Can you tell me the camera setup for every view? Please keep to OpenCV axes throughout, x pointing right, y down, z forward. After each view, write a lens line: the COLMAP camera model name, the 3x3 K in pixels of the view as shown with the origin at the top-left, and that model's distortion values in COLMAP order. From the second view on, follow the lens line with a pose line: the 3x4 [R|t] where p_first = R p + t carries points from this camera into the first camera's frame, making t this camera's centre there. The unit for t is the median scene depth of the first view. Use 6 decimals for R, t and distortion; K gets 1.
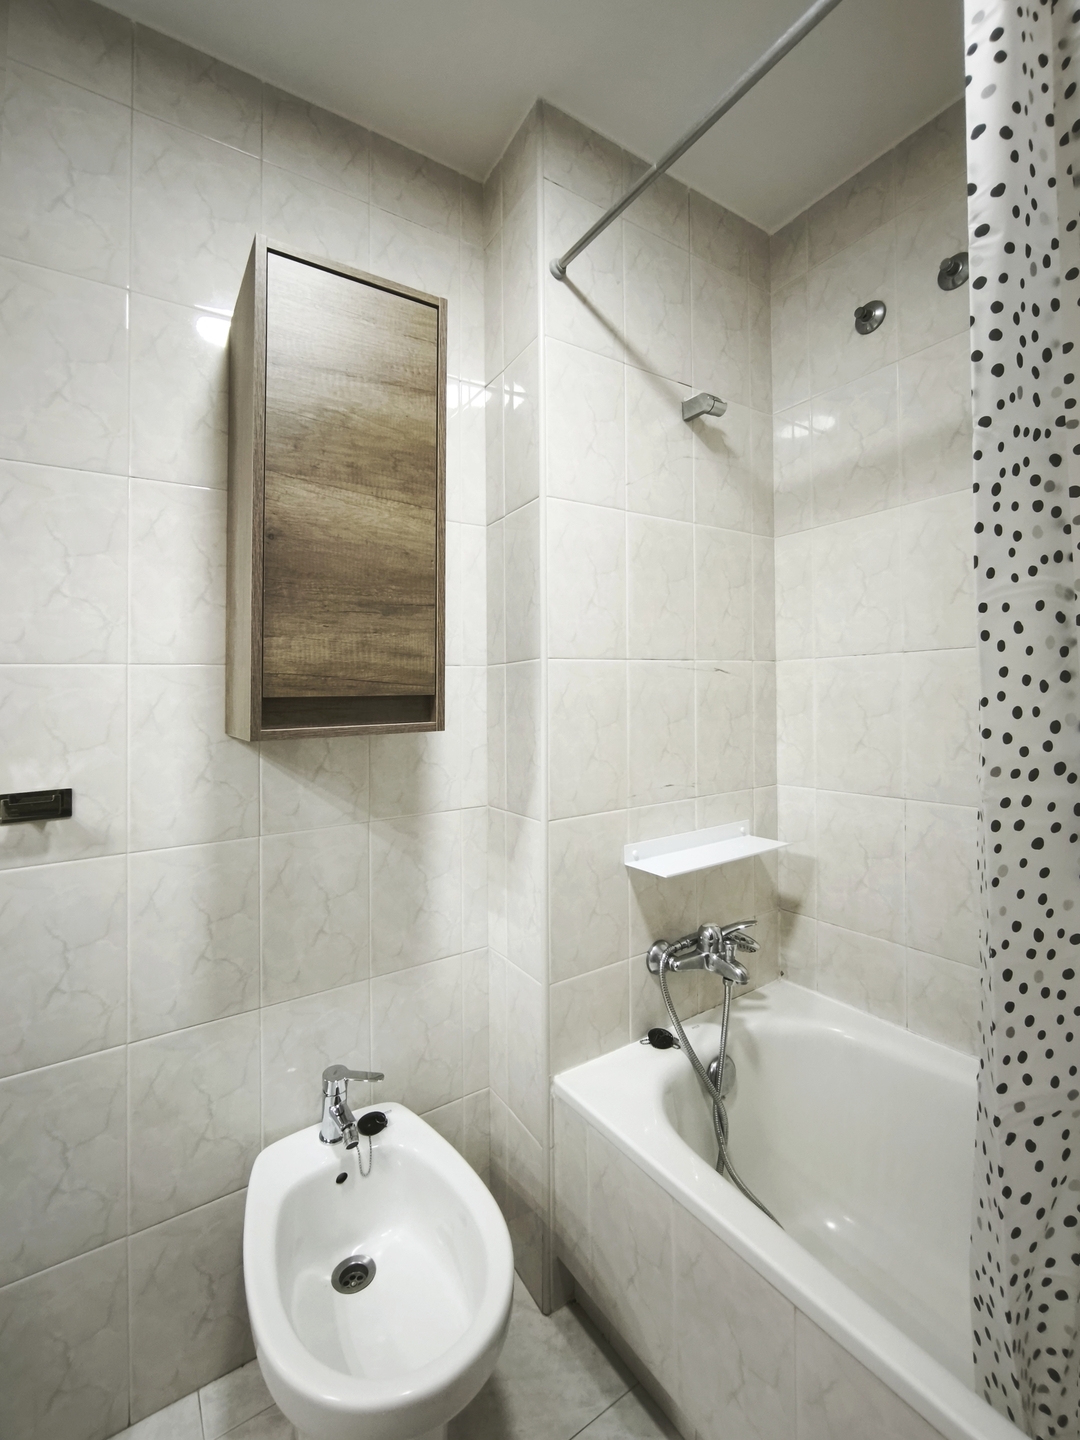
lens RADIAL K [[621.0, 0, 543.2], [0, 621.0, 714.0], [0, 0, 1]] dist [-0.012846, -0.000093]
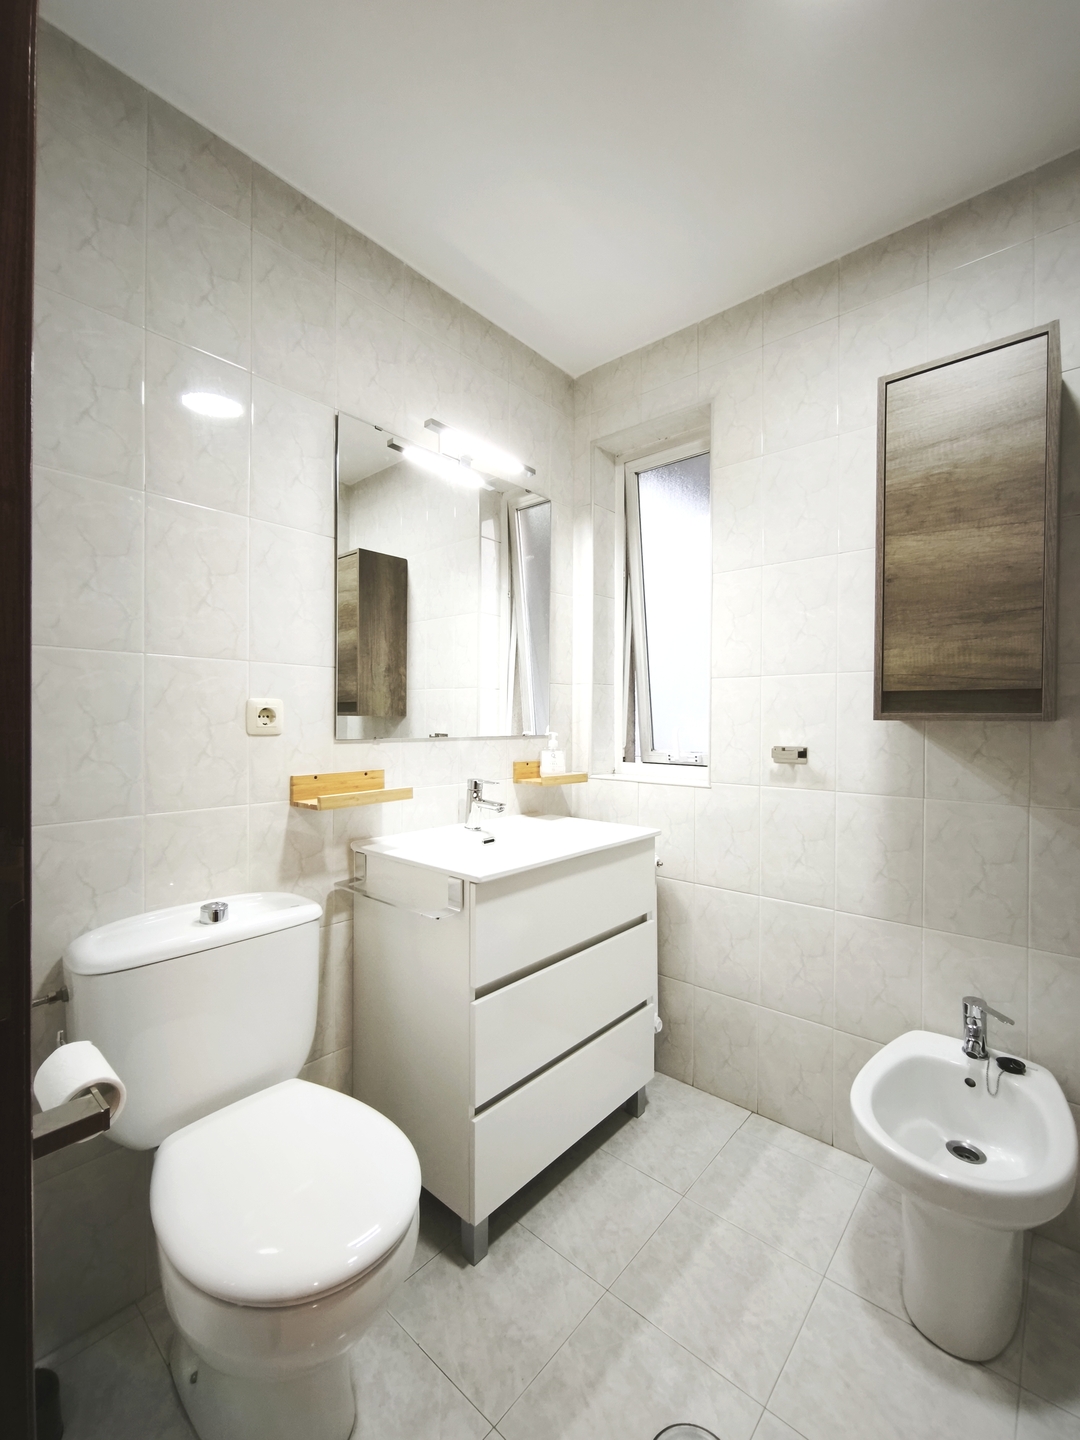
lens RADIAL K [[606.9, 0, 515.9], [0, 606.9, 719.8], [0, 0, 1]] dist [0.000863, -0.000555]
pose [[0.229376, 0.043159, -0.972381, 0.705251], [-0.019598, 0.999019, 0.039718, -0.000322], [0.973141, 0.009946, 0.229996, -0.162000]]
